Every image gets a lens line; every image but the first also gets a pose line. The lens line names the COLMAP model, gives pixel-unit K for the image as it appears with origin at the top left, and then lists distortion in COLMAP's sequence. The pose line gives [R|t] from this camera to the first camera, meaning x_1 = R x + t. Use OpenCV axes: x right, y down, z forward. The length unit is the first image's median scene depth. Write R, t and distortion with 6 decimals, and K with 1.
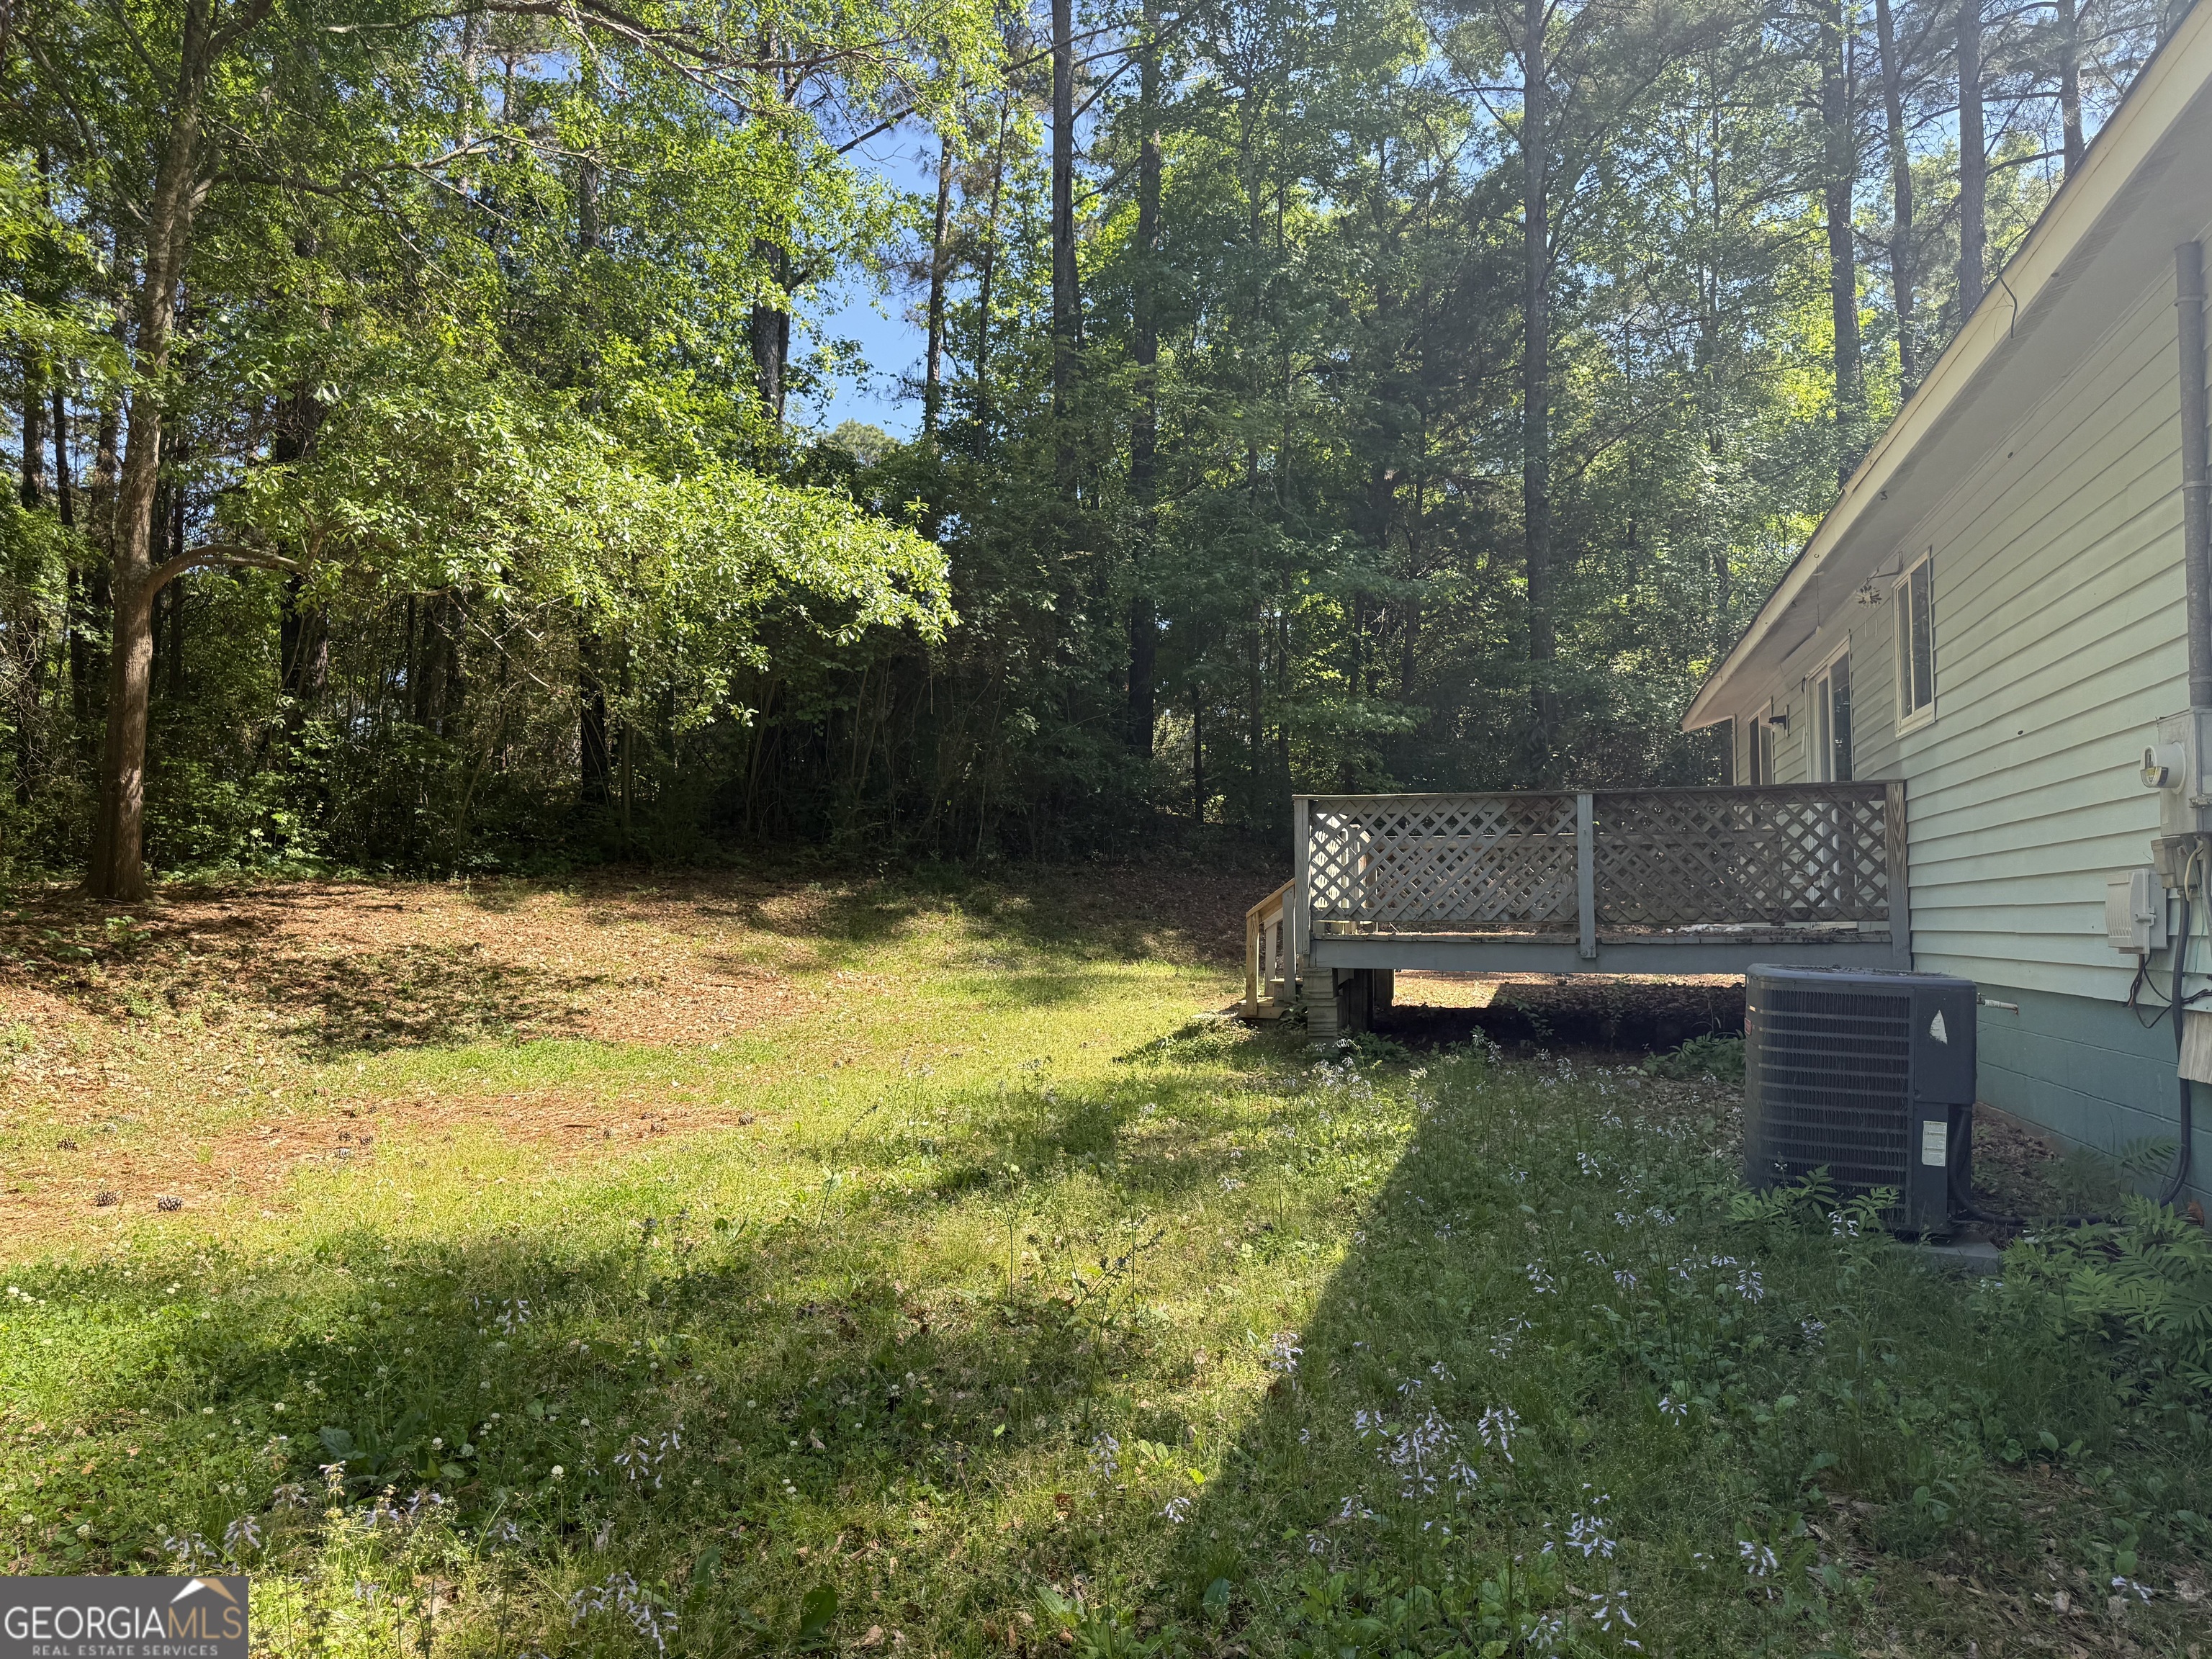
lens RADIAL K [[1575.6, 0, 1106.0], [0, 1575.6, 829.5], [0, 0, 1]] dist [0.000487, 0.000160]
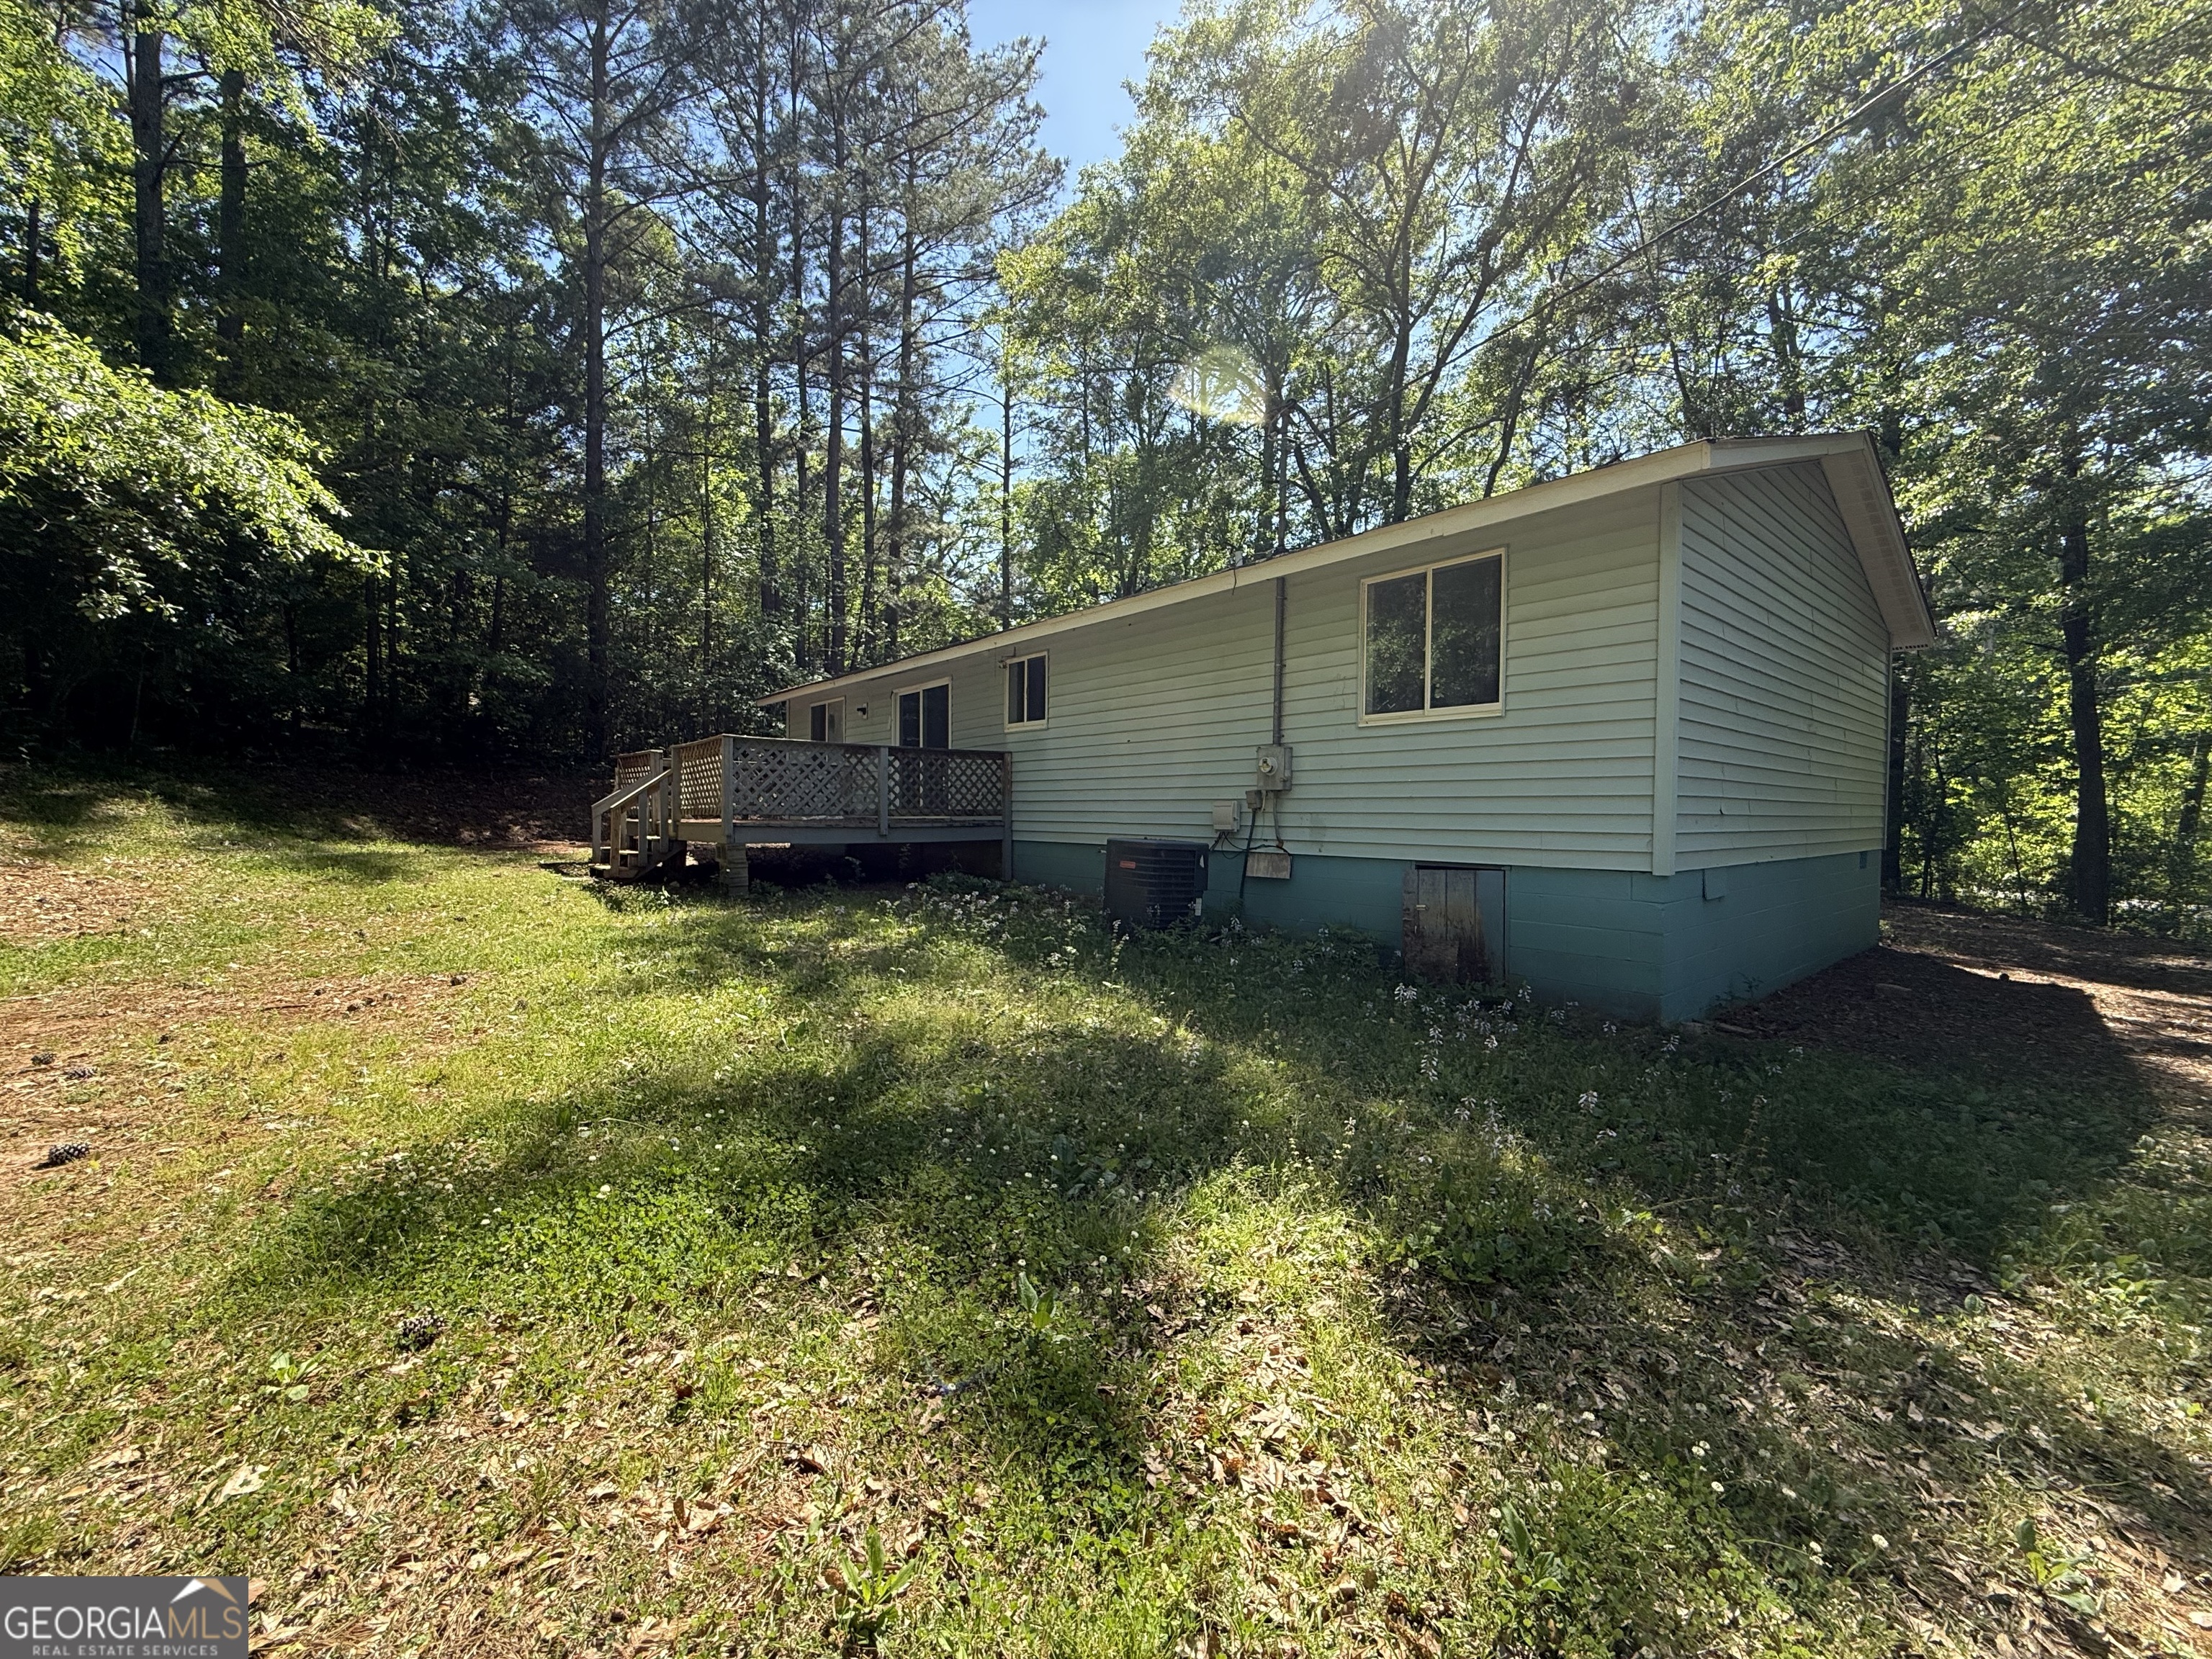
lens RADIAL K [[883.5, 0, 1099.8], [0, 883.5, 832.2], [0, 0, 1]] dist [-0.001885, 0.000200]
pose [[0.526495, -0.017735, 0.849994, -0.488746], [-0.058611, 0.996647, 0.057099, 0.001672], [-0.848156, -0.079881, 0.523690, 0.228343]]
